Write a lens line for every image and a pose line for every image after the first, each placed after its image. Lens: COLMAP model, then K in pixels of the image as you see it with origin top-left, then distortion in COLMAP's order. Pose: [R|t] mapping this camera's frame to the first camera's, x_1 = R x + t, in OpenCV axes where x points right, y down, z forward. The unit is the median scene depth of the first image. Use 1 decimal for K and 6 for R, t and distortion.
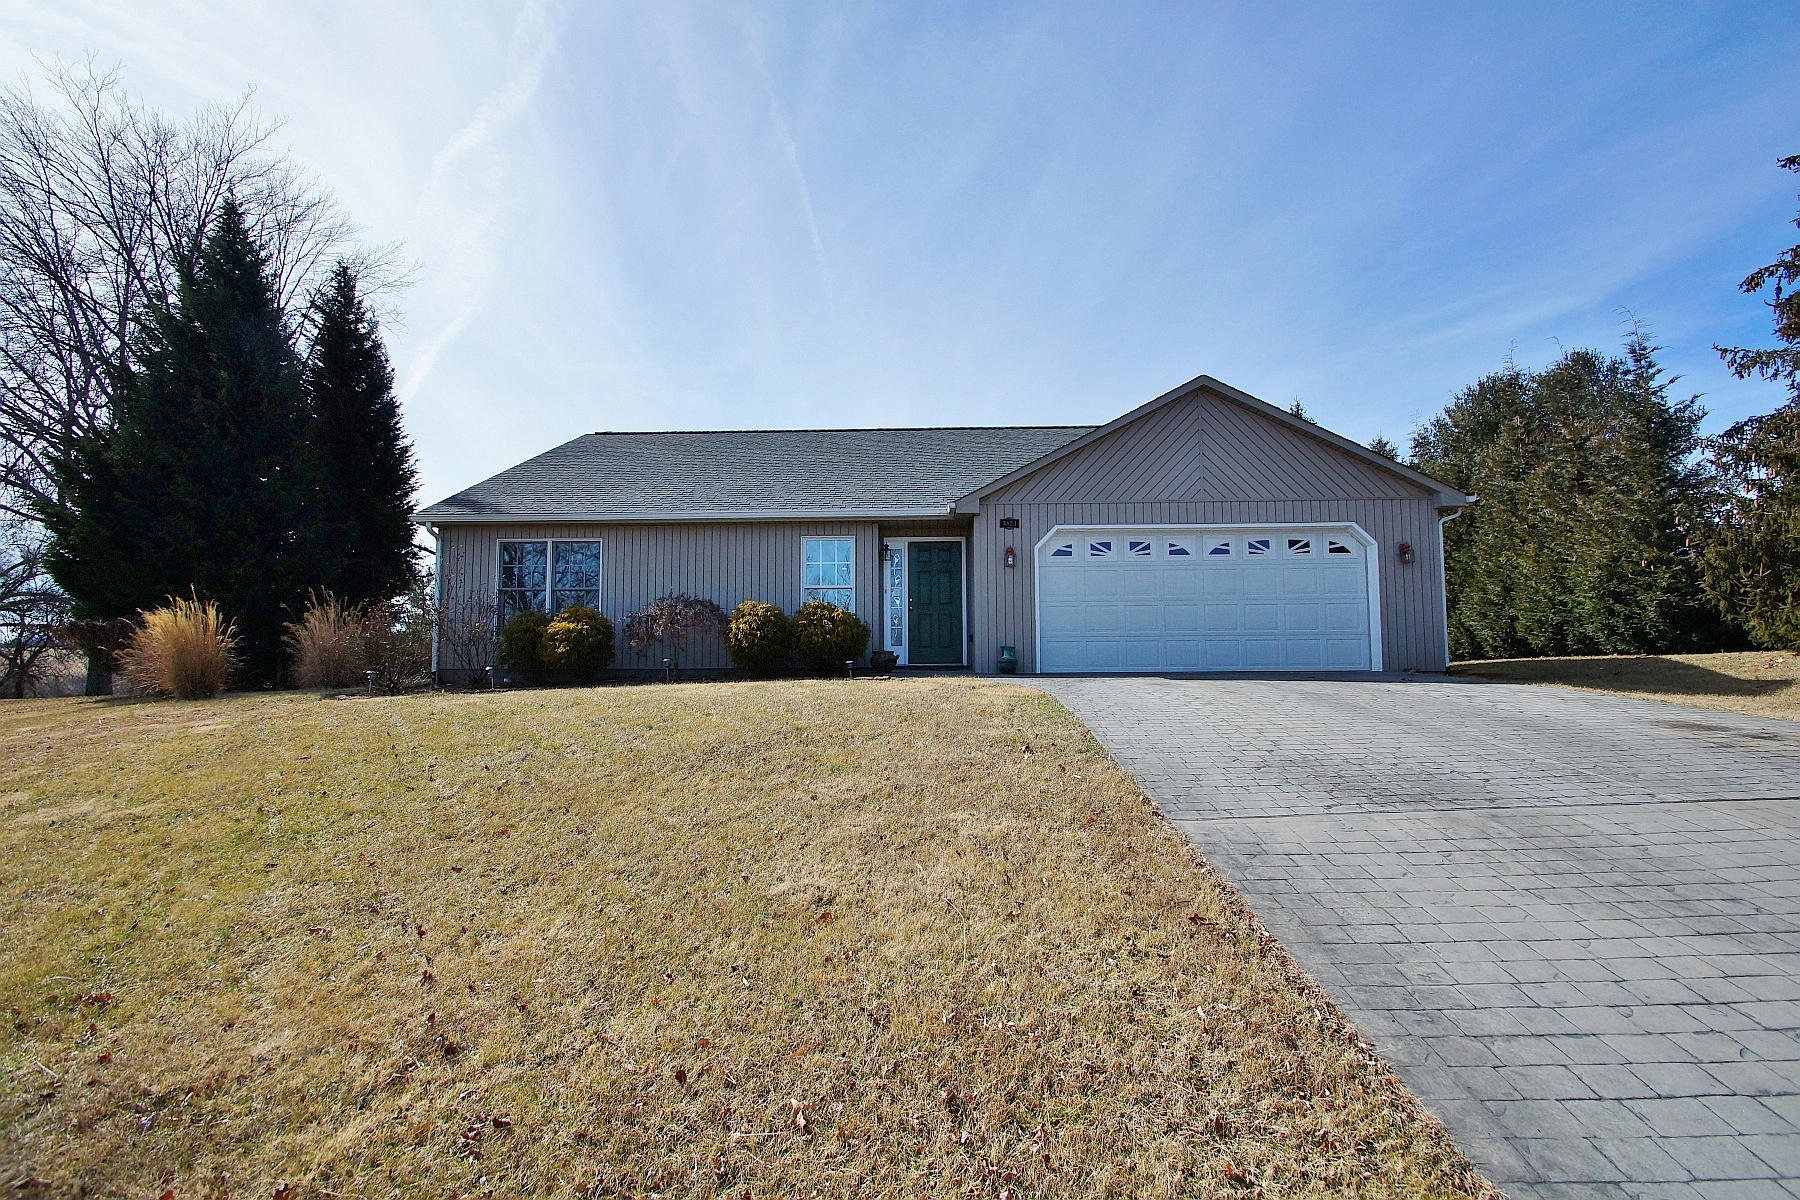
lens RADIAL K [[795.7, 0, 894.5], [0, 795.7, 612.8], [0, 0, 1]] dist [0.017055, -0.017912]
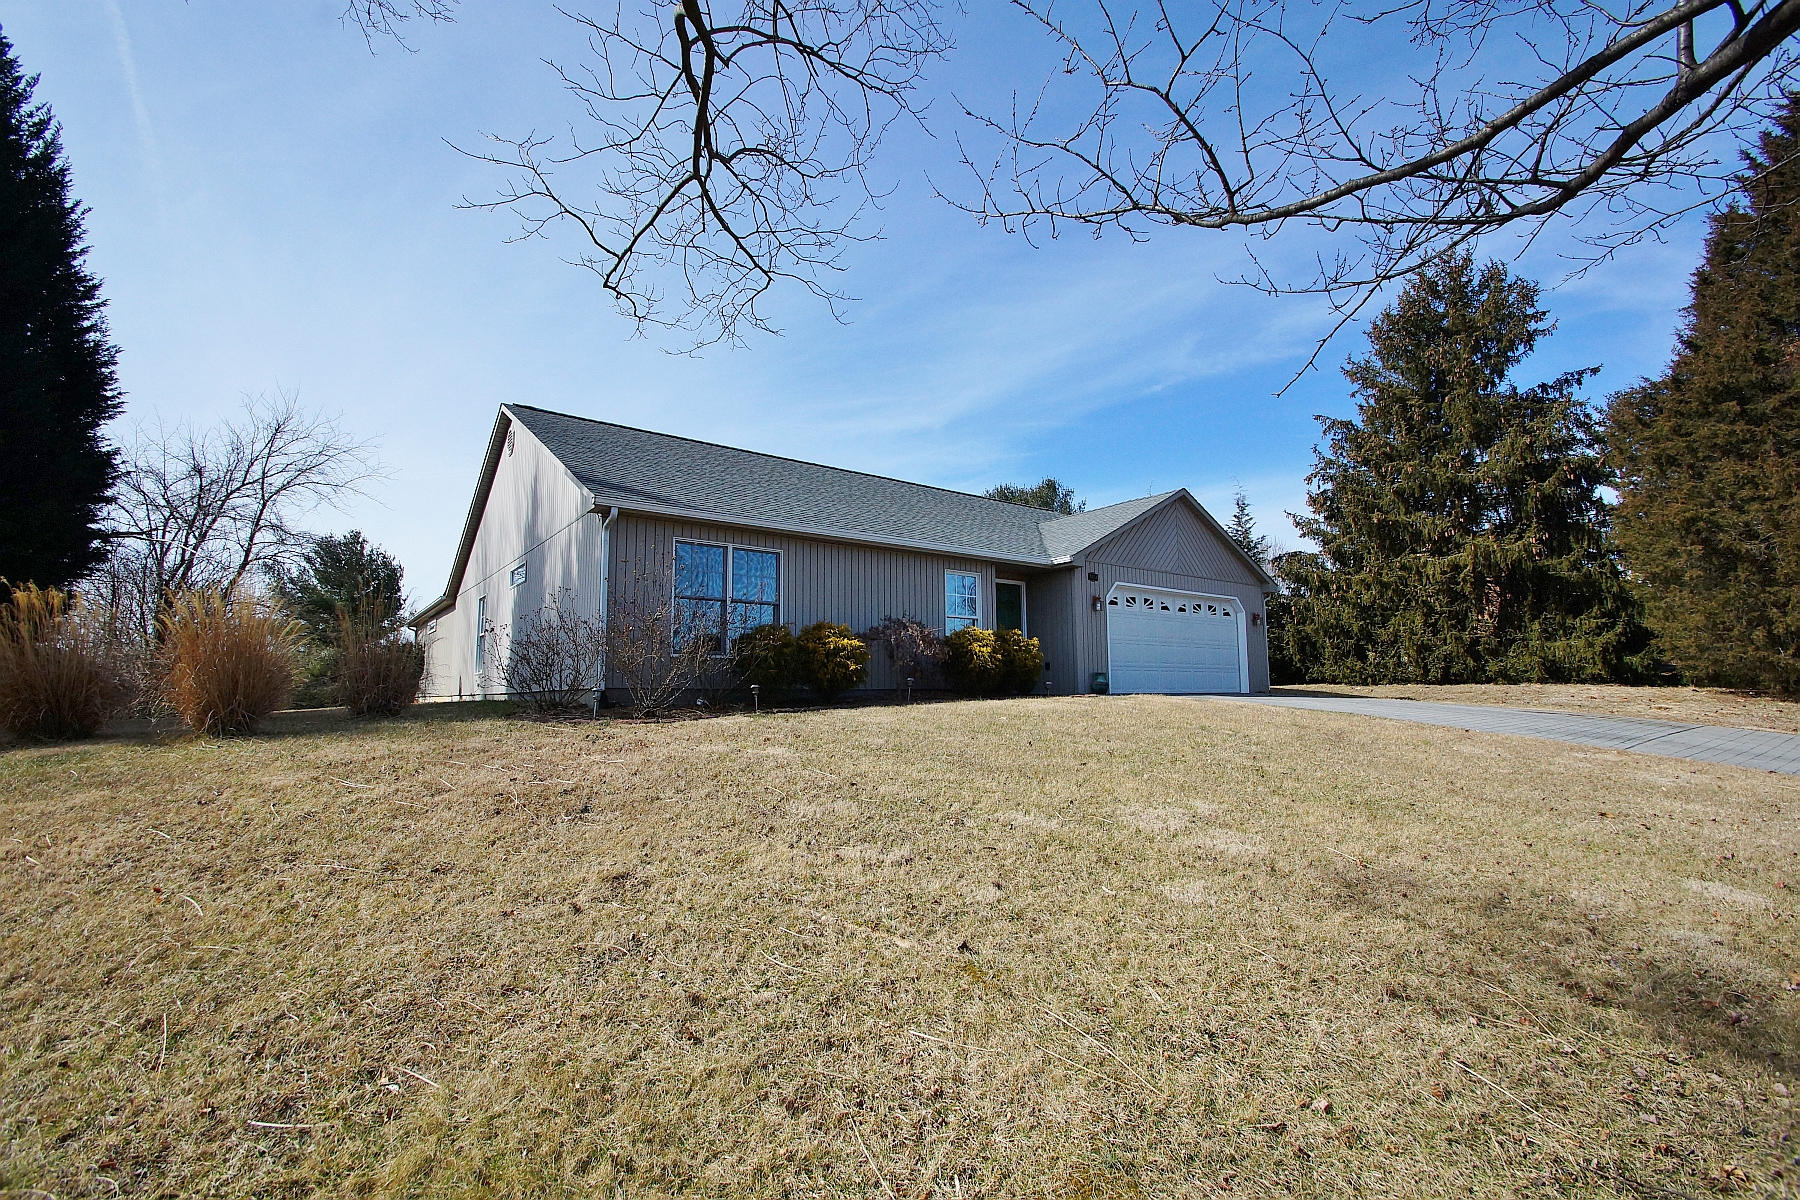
lens RADIAL K [[795.7, 0, 894.5], [0, 795.7, 612.8], [0, 0, 1]] dist [0.017055, -0.017912]
pose [[0.772033, 0.066479, 0.632096, -0.914753], [-0.030473, 0.997243, -0.067663, 0.043281], [-0.634852, 0.032976, 0.771930, 0.205335]]
